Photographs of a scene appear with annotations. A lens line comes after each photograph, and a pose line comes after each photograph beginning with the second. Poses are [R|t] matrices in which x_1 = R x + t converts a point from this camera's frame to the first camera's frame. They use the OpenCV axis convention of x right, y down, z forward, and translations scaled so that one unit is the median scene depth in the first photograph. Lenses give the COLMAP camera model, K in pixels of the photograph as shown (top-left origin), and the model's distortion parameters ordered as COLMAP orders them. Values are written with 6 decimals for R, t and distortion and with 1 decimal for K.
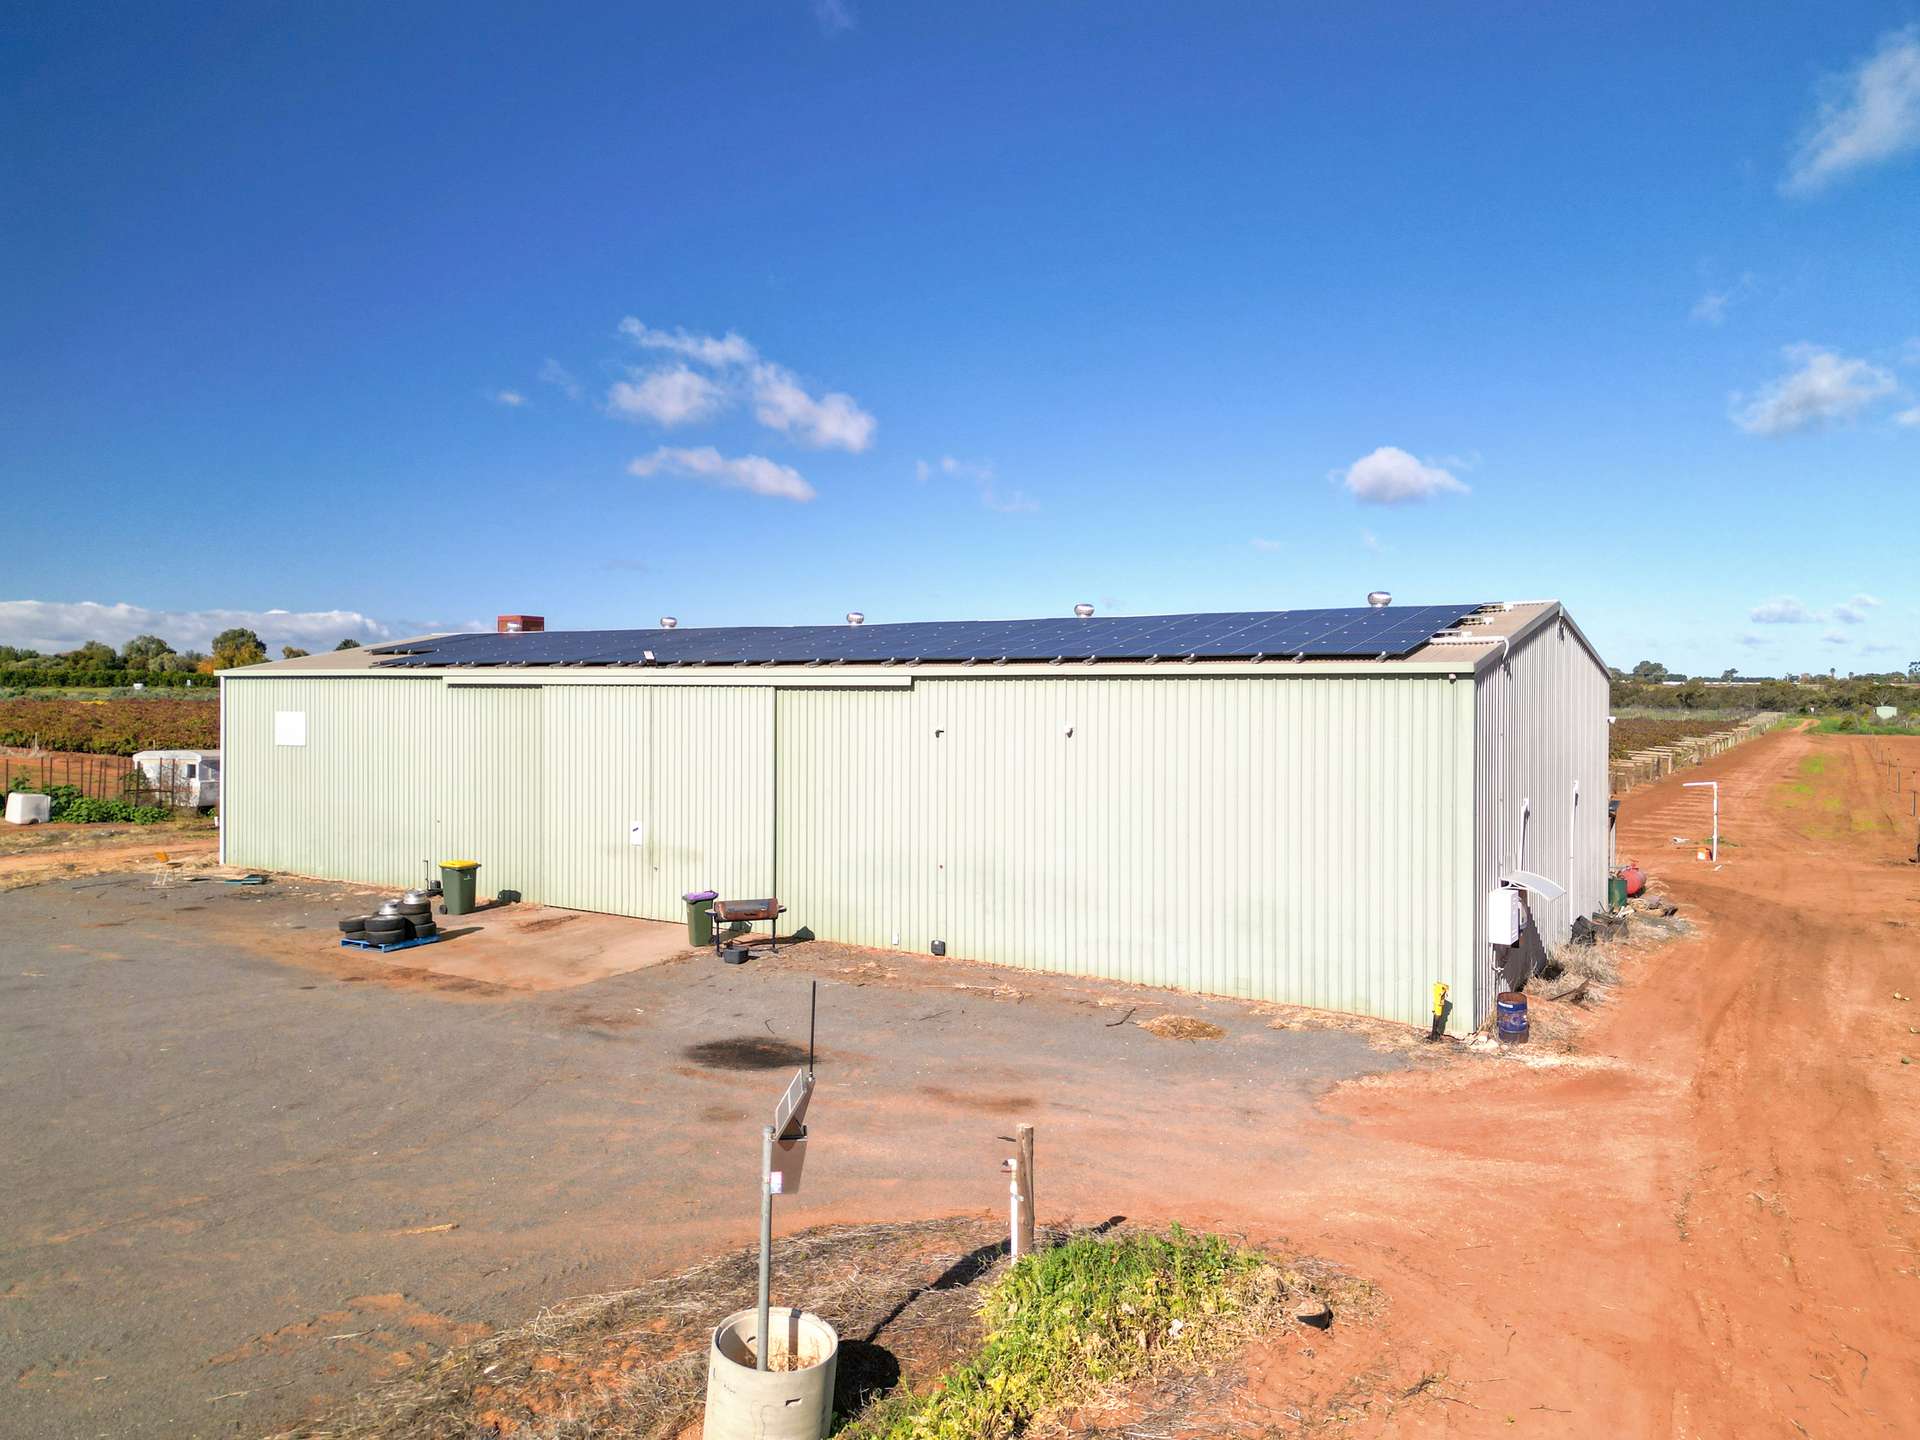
lens RADIAL K [[1348.5, 0, 952.8], [0, 1348.5, 721.2], [0, 0, 1]] dist [0.067644, -0.048719]
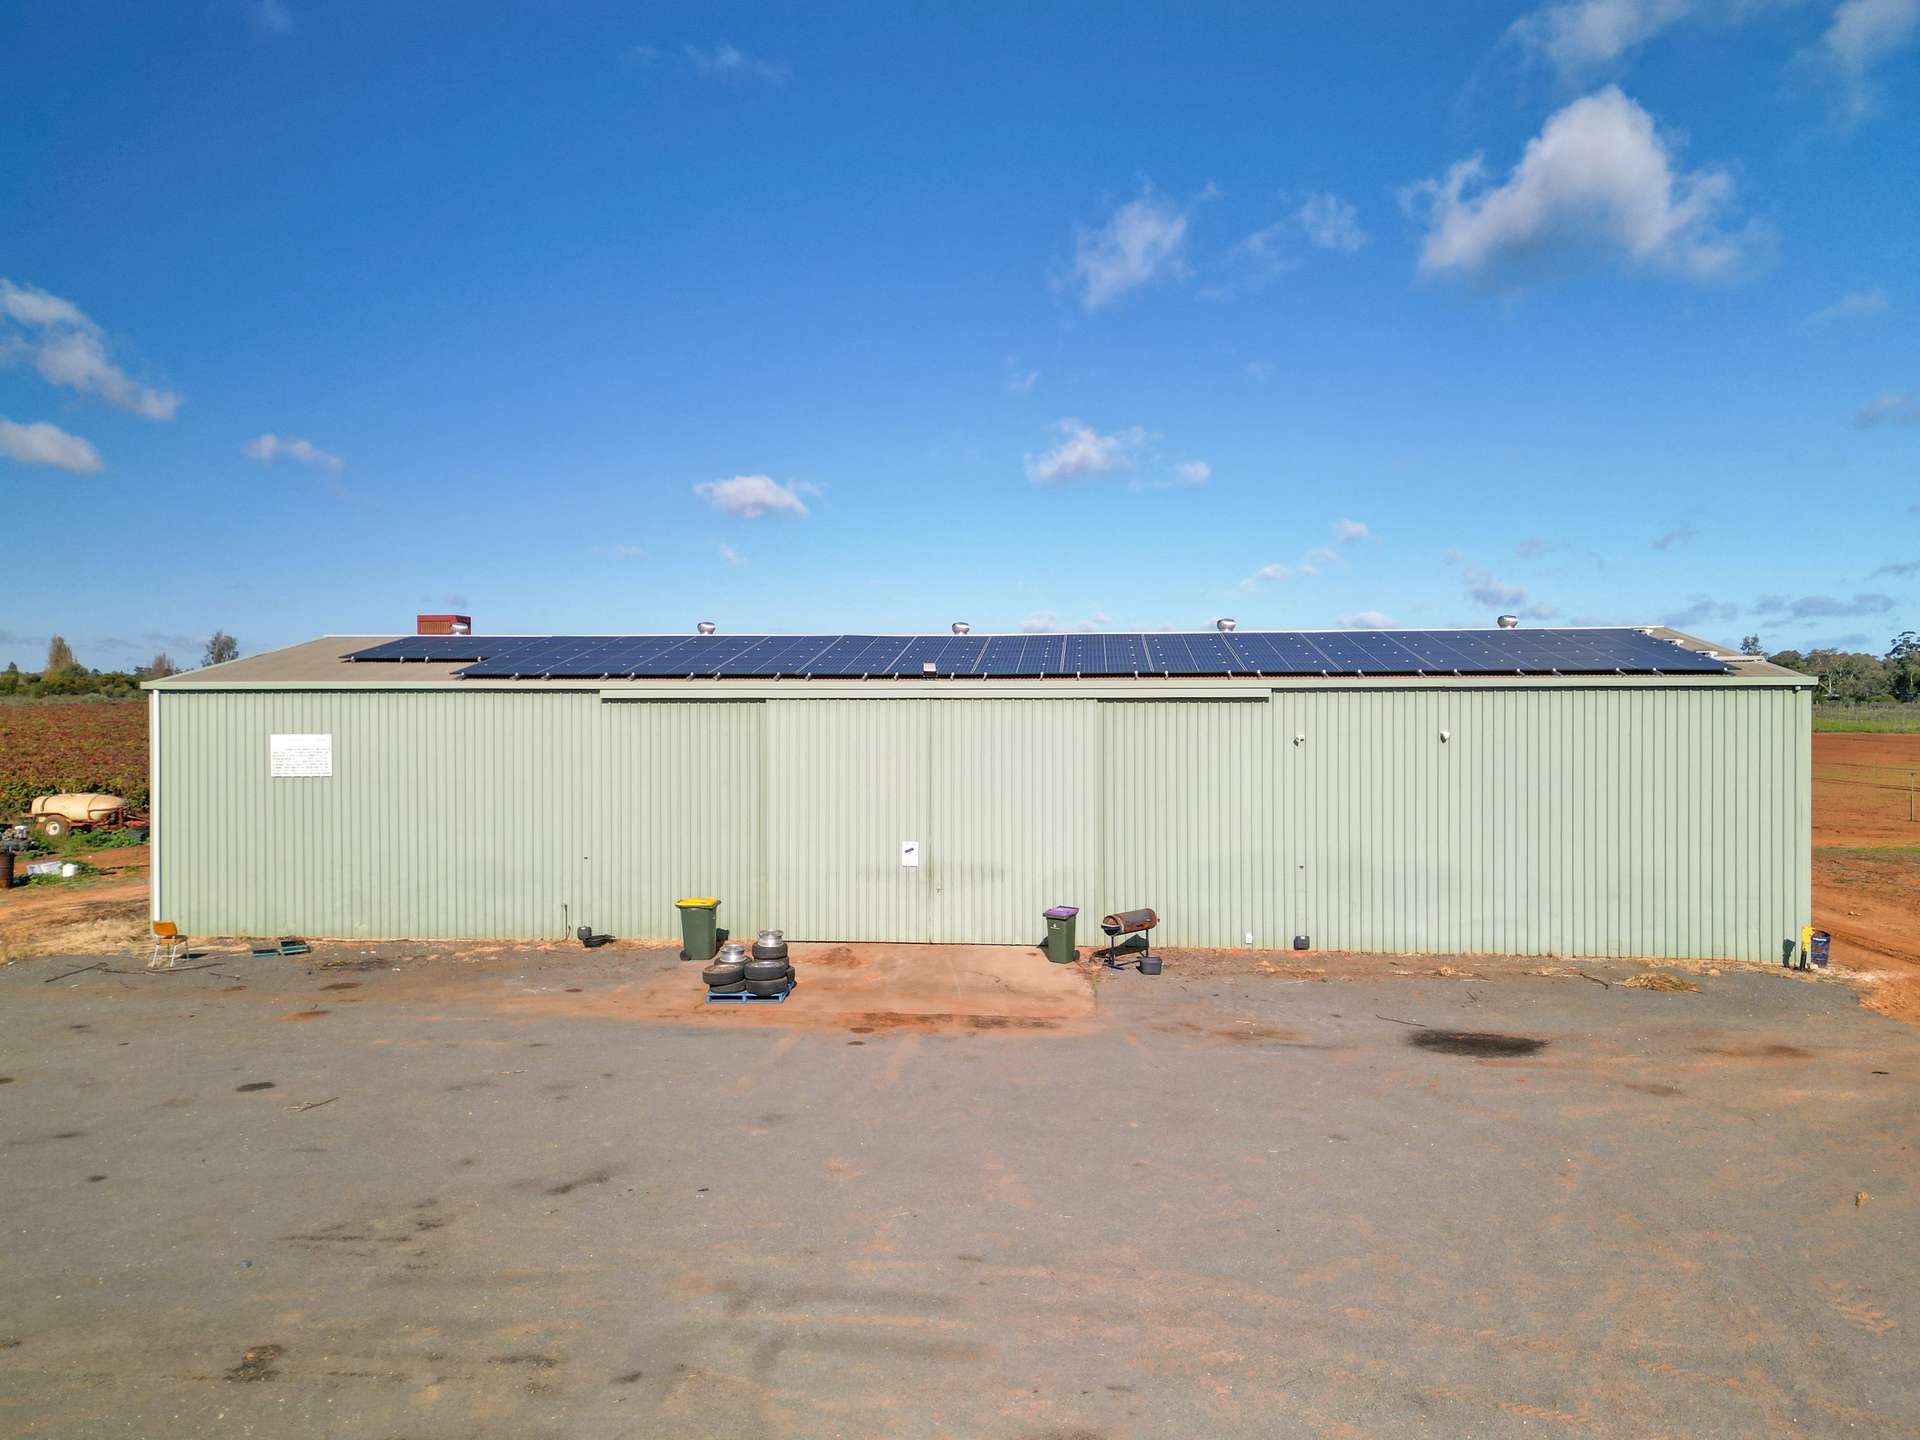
lens RADIAL K [[1348.5, 0, 952.8], [0, 1348.5, 721.2], [0, 0, 1]] dist [0.067644, -0.048719]
pose [[0.880089, -0.009731, 0.474710, -0.658564], [0.016319, 0.999819, -0.009760, -0.001122], [-0.474529, 0.016336, 0.880088, 0.158652]]
